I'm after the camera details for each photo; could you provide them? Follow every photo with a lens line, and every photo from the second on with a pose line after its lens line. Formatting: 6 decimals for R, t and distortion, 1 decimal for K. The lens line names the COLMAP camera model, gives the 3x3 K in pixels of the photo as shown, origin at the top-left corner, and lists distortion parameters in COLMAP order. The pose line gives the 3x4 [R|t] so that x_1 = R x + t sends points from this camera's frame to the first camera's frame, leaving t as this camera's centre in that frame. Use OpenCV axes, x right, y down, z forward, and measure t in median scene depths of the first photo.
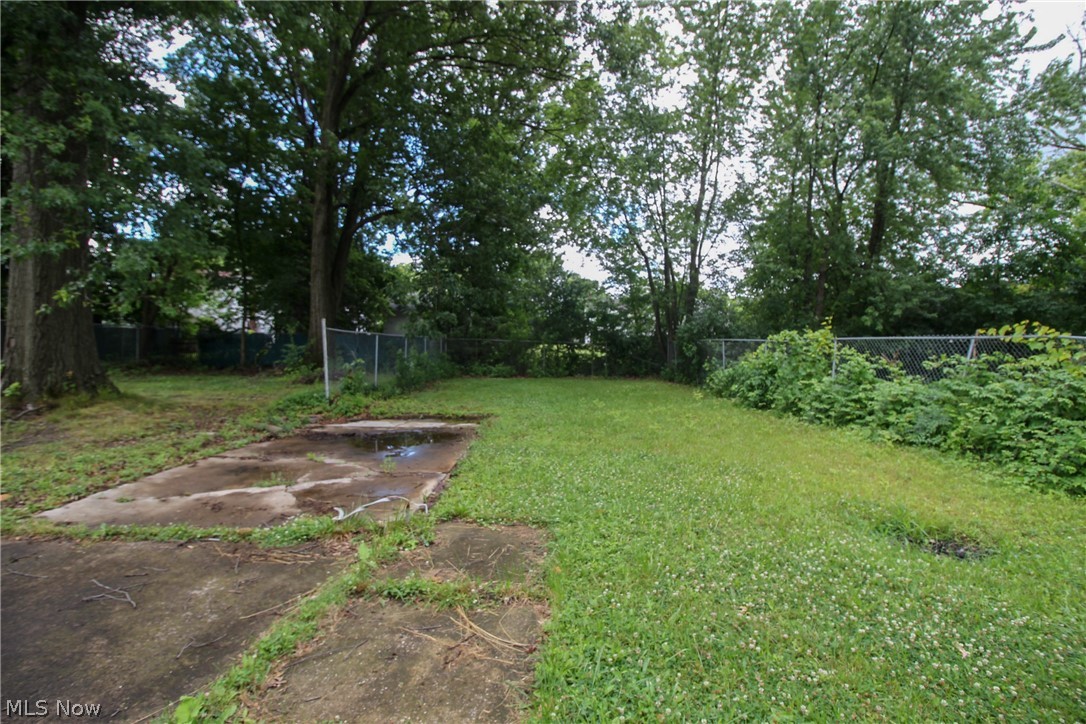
lens RADIAL K [[514.3, 0, 543.2], [0, 514.3, 357.4], [0, 0, 1]] dist [-0.038657, -0.000679]
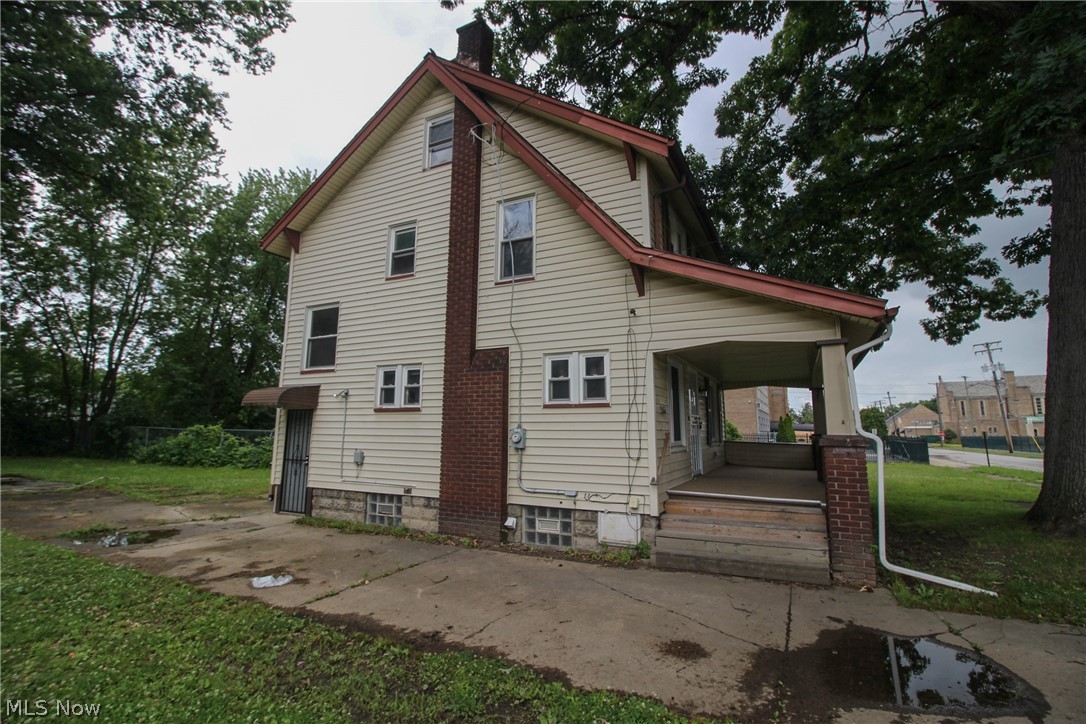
lens RADIAL K [[514.3, 0, 545.9], [0, 514.3, 361.0], [0, 0, 1]] dist [-0.038657, -0.000679]
pose [[0.452394, 0.127516, 0.882655, -0.719874], [0.012660, 0.988707, -0.149326, 0.014615], [-0.891729, 0.078729, 0.445670, -1.177470]]
